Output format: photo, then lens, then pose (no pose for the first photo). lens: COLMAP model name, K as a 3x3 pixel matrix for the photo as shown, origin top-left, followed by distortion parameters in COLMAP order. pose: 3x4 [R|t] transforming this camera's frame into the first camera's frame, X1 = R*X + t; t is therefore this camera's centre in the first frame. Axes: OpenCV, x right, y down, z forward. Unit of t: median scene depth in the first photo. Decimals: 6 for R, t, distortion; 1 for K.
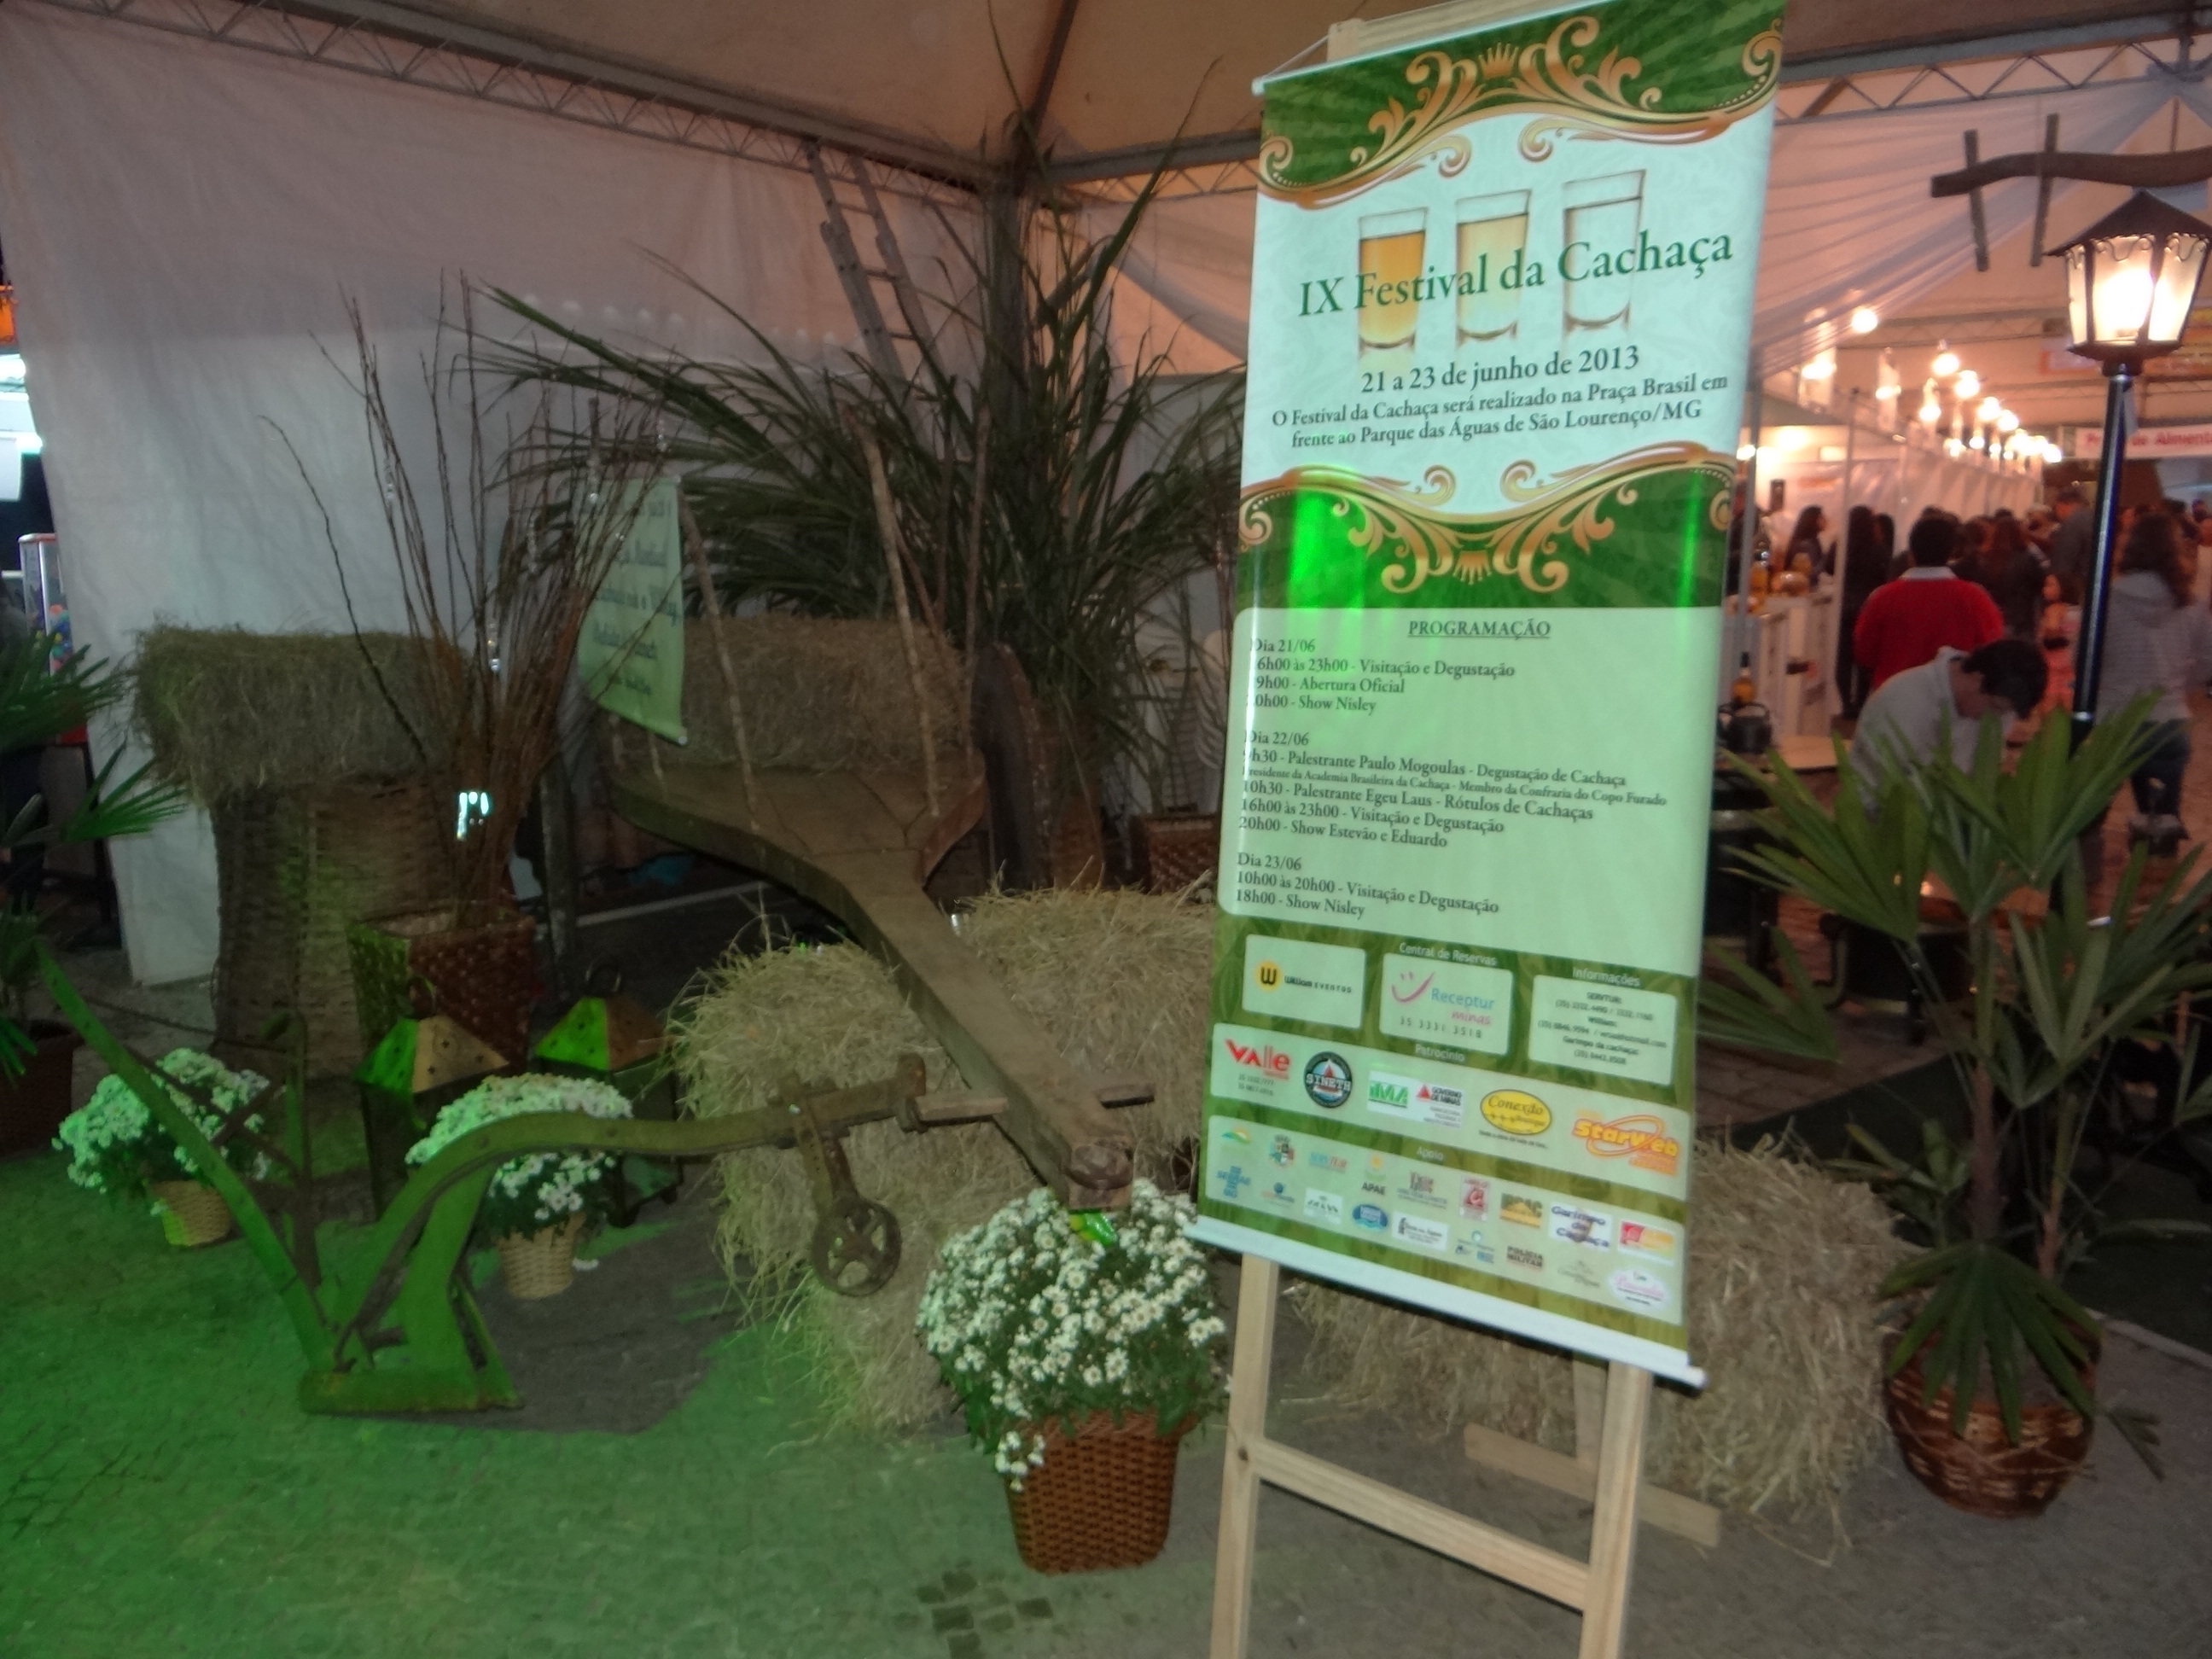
lens RADIAL K [[1705.0, 0, 1104.1], [0, 1705.0, 787.7], [0, 0, 1]] dist [0.003376, -0.006010]
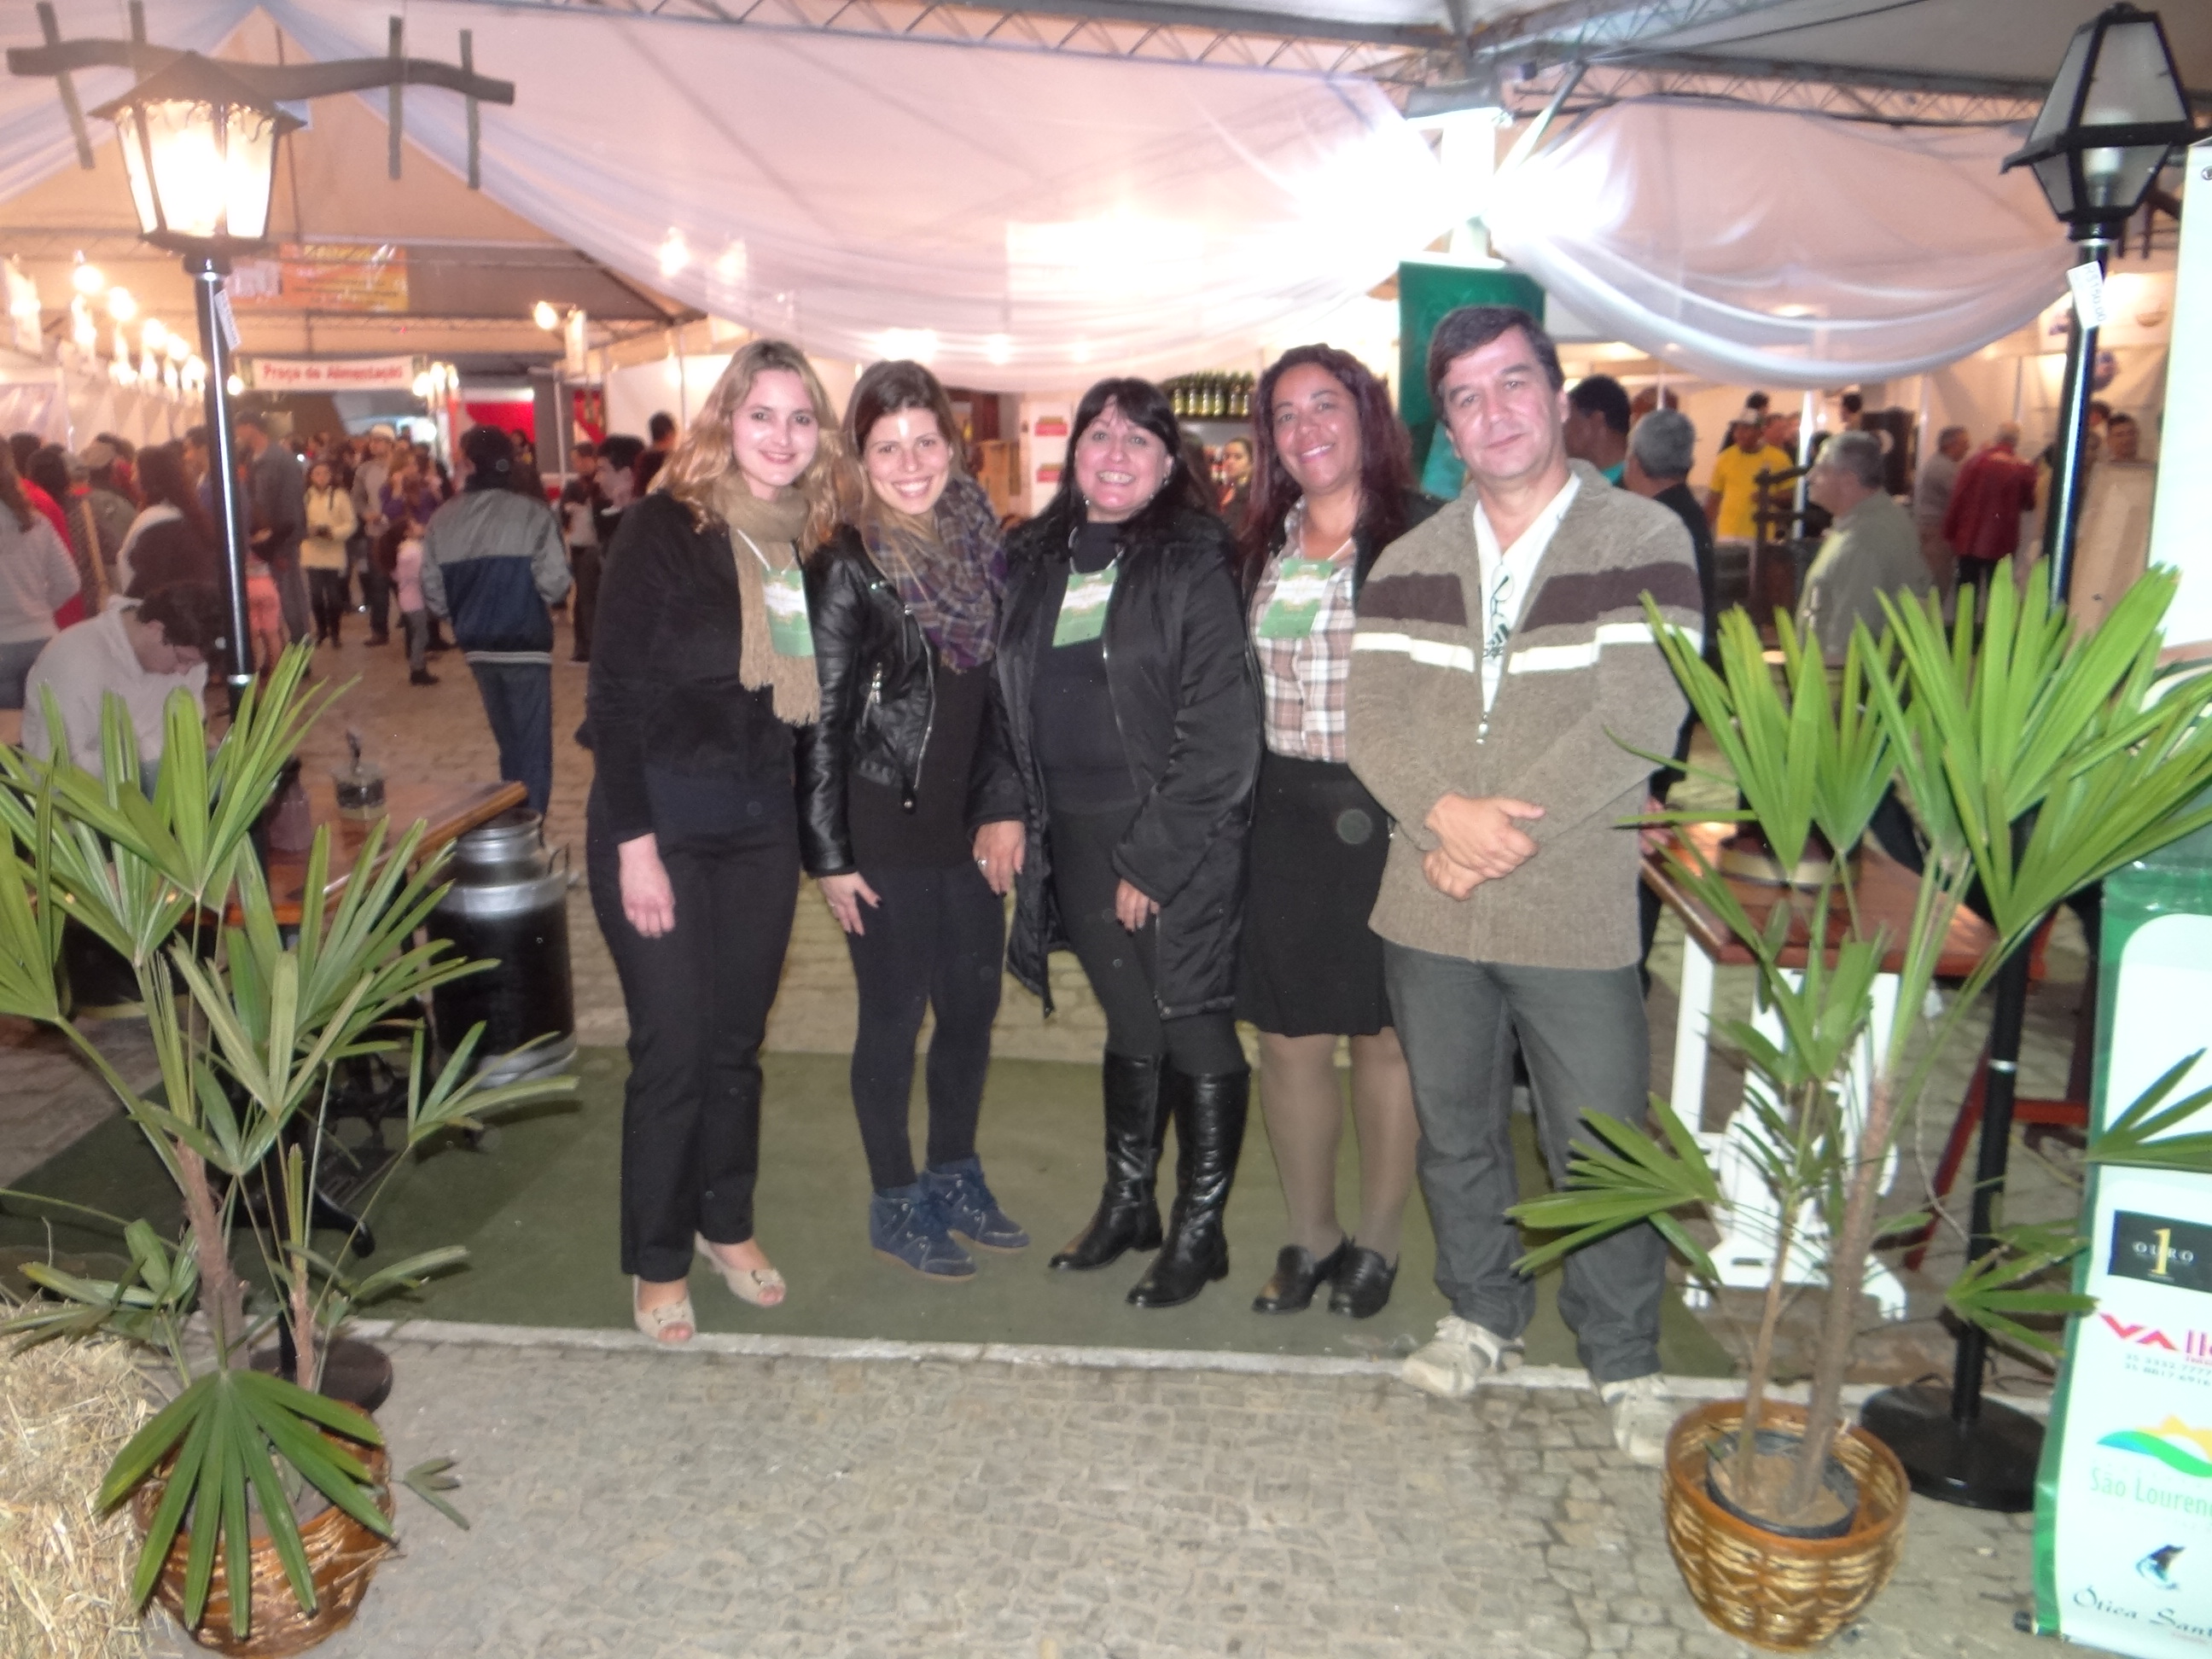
lens RADIAL K [[1705.0, 0, 1104.1], [0, 1705.0, 787.7], [0, 0, 1]] dist [0.003376, -0.006010]
pose [[0.574330, -0.161945, 0.802445, 0.066061], [0.130284, 0.985826, 0.105706, -0.011779], [-0.808190, 0.043836, 0.587289, 0.079194]]
